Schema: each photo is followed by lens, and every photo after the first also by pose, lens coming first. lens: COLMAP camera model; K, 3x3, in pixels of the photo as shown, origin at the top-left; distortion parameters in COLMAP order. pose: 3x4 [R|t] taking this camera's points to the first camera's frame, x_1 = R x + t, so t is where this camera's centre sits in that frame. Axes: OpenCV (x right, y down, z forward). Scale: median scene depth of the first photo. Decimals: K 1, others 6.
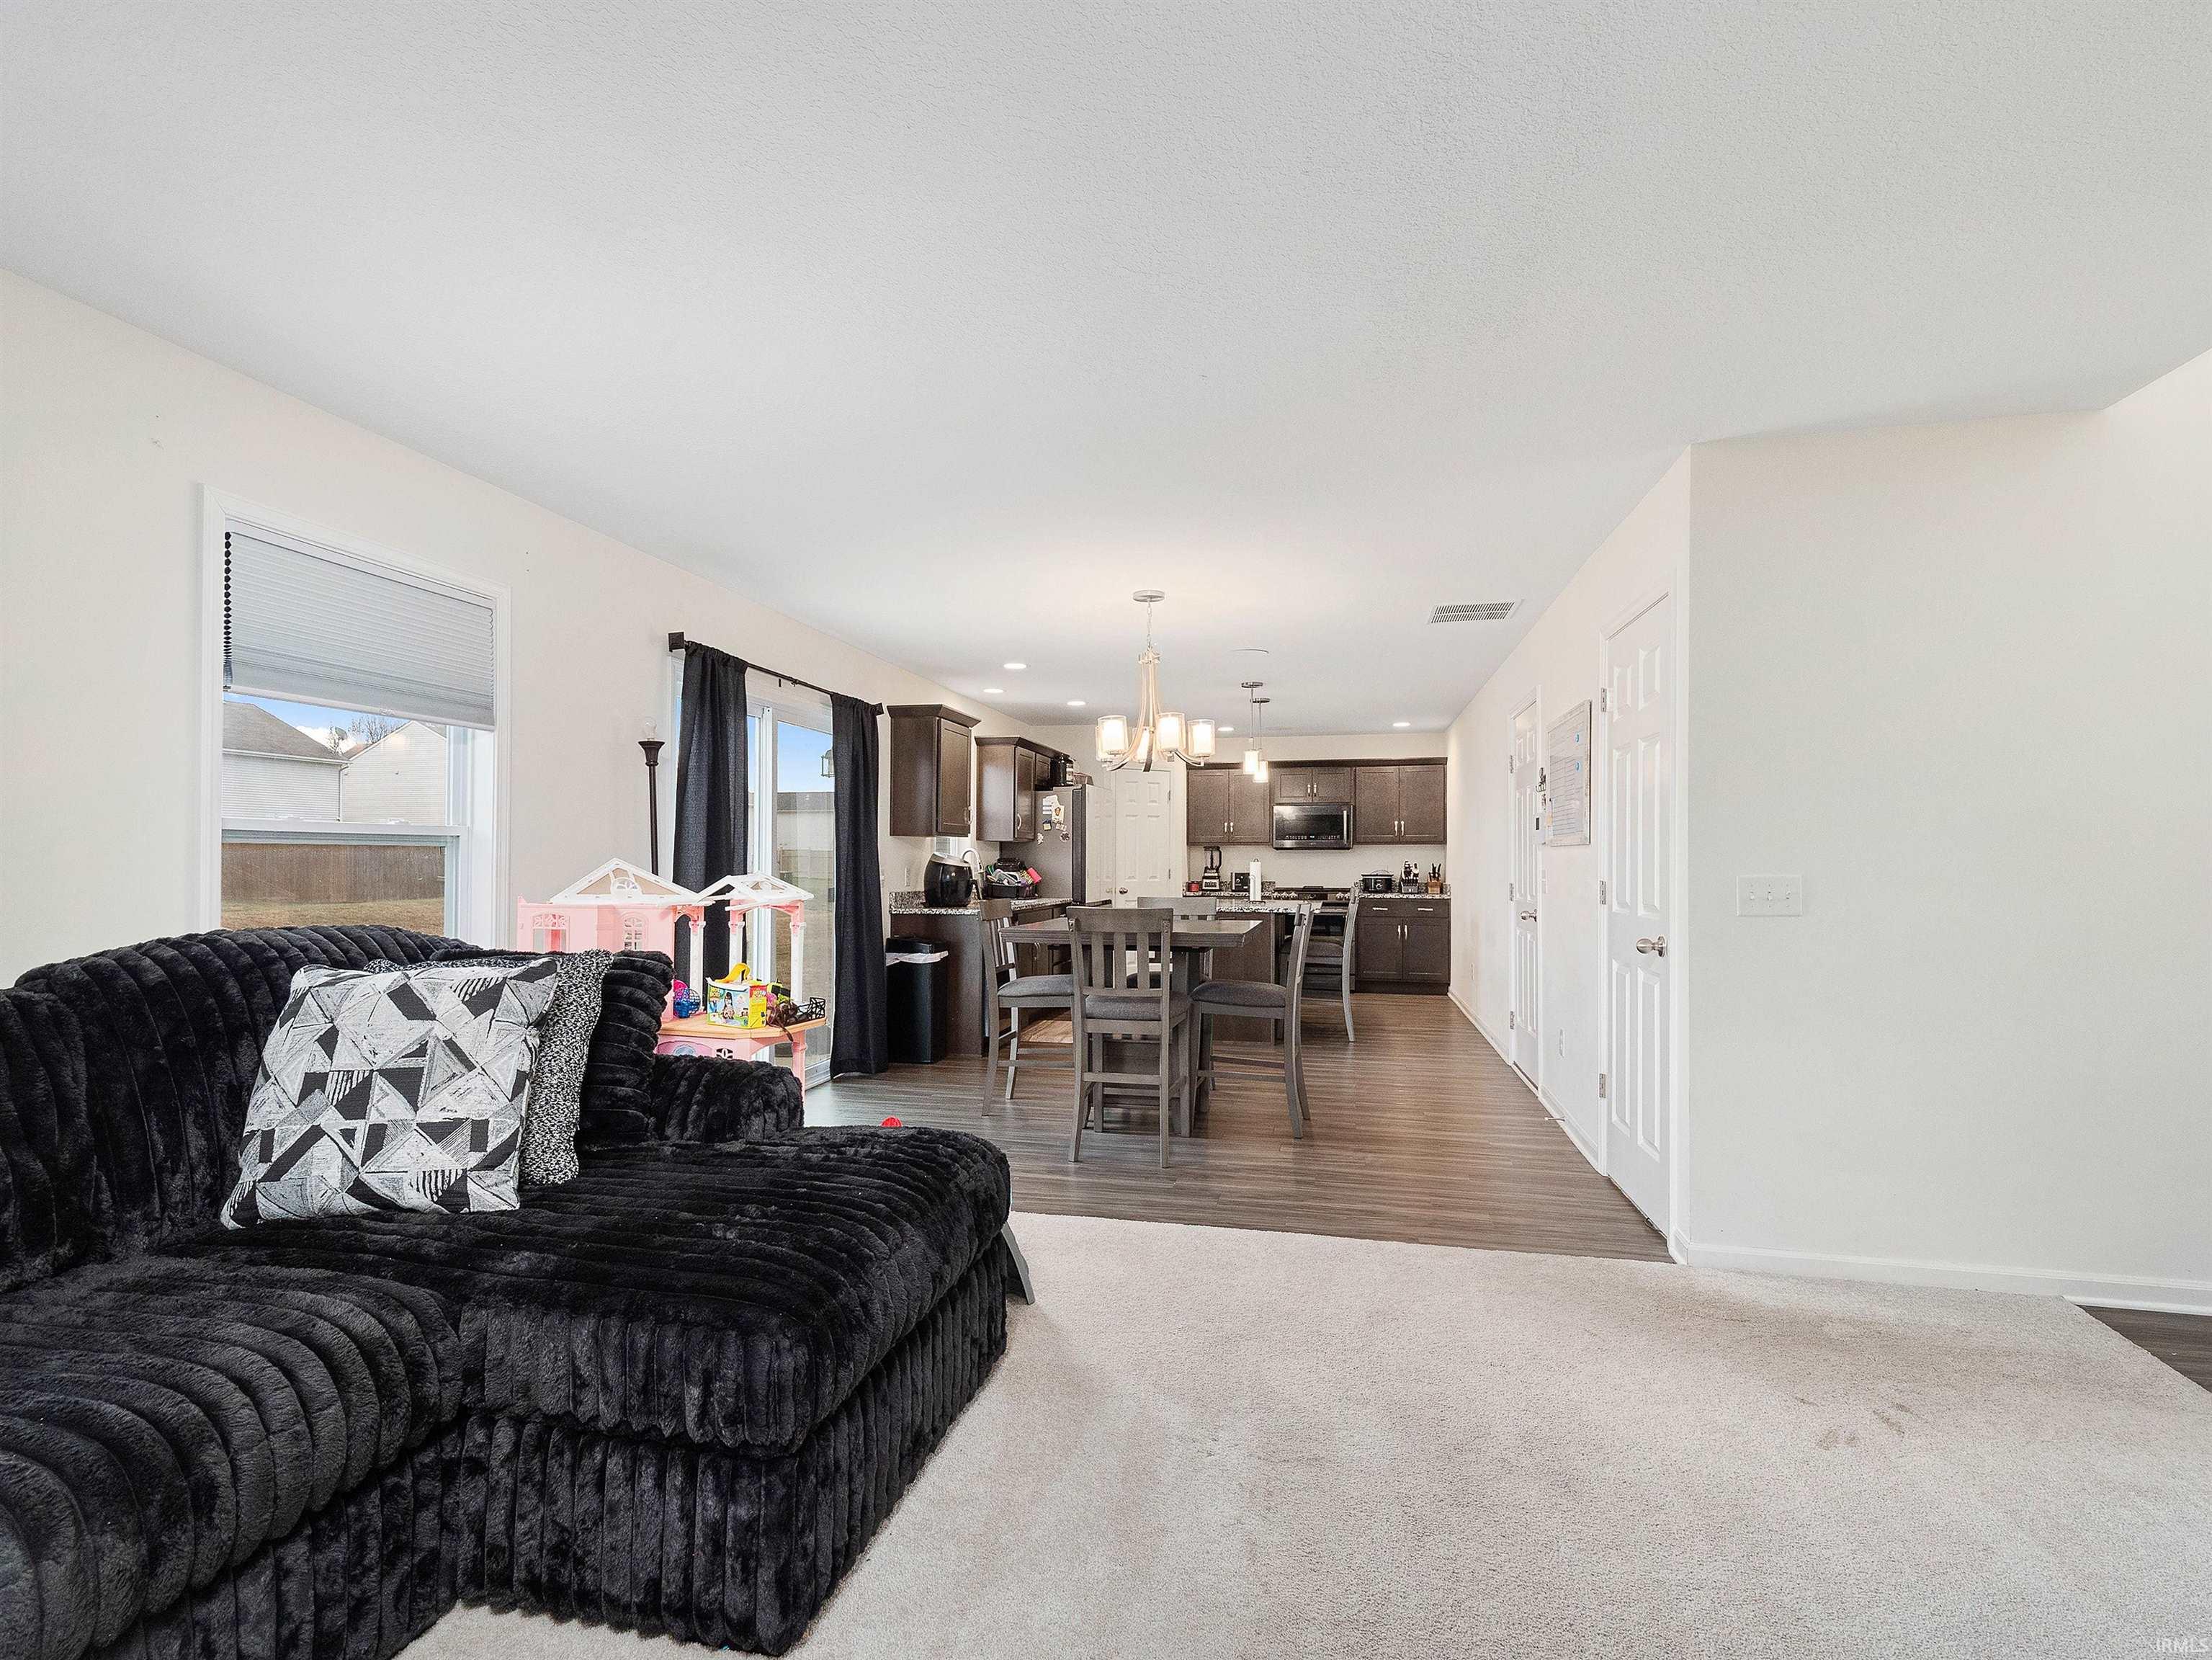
lens RADIAL K [[1058.3, 0, 1104.5], [0, 1058.3, 850.3], [0, 0, 1]] dist [0.002571, -0.000673]
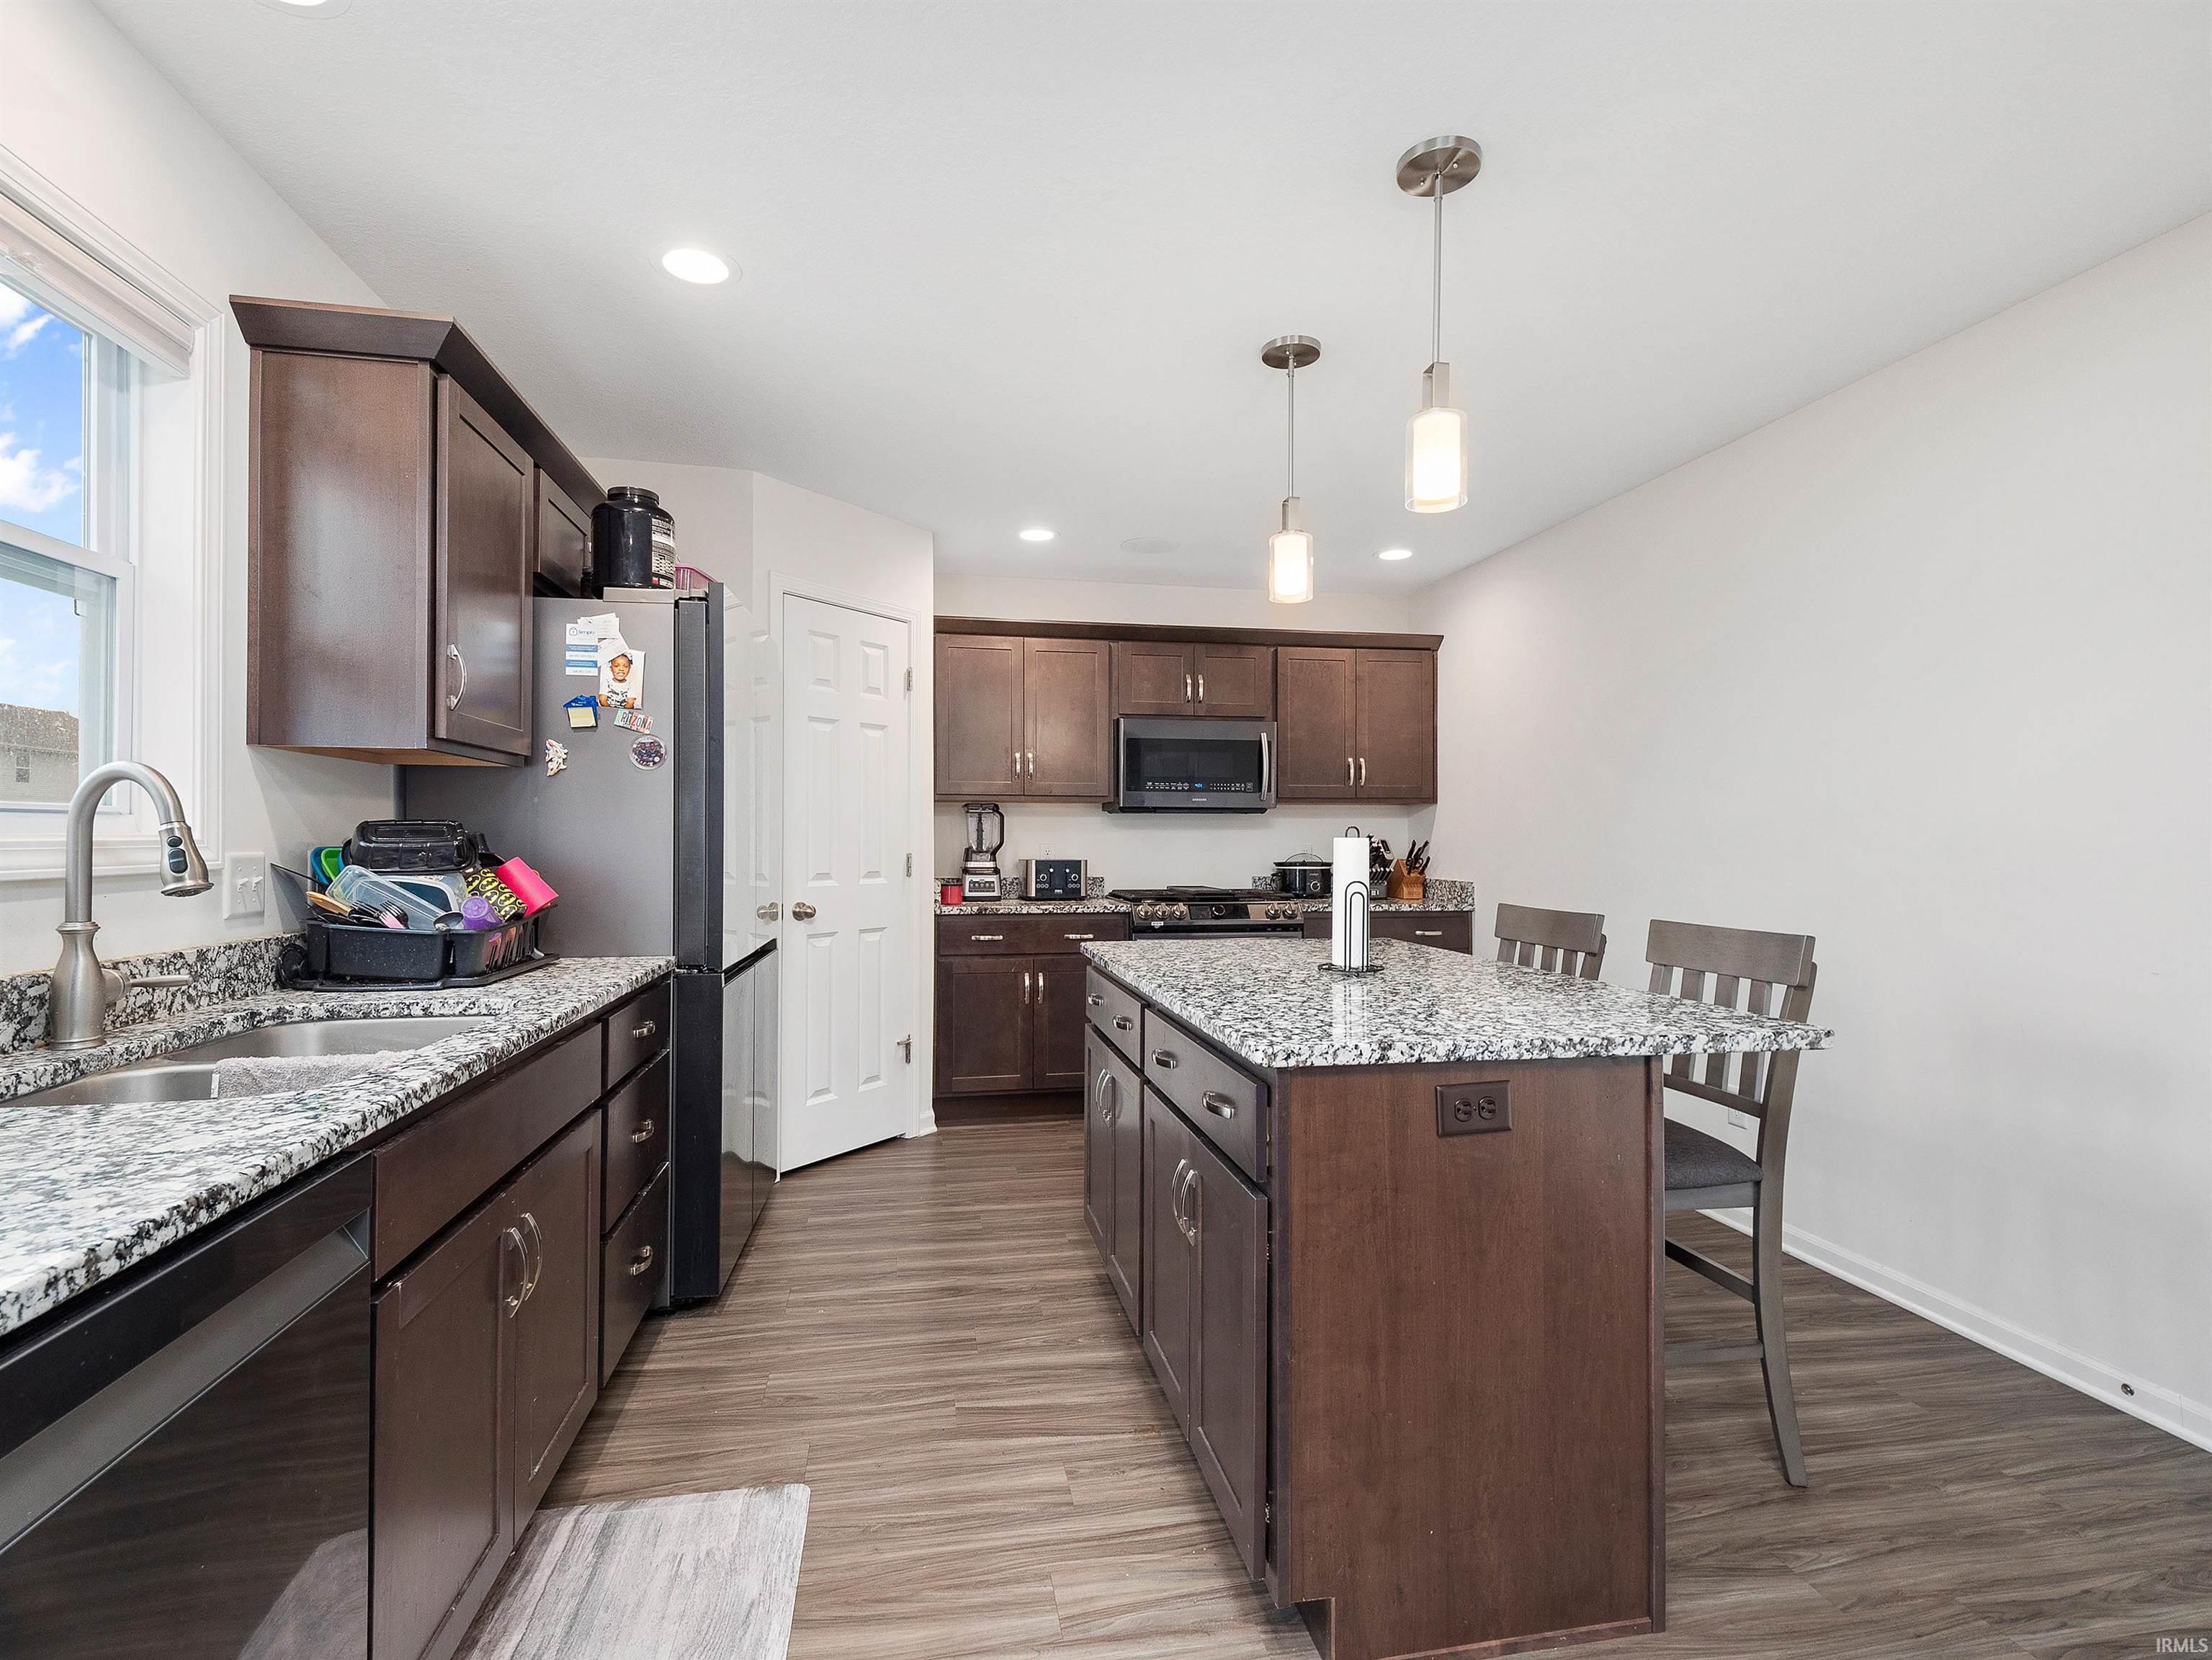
lens RADIAL K [[1058.3, 0, 1097.8], [0, 1058.3, 836.9], [0, 0, 1]] dist [0.002571, -0.000673]
pose [[0.930602, -0.001981, 0.366027, -0.028047], [-0.000753, 0.999973, 0.007327, 0.008692], [-0.366032, -0.007094, 0.930575, 0.663394]]
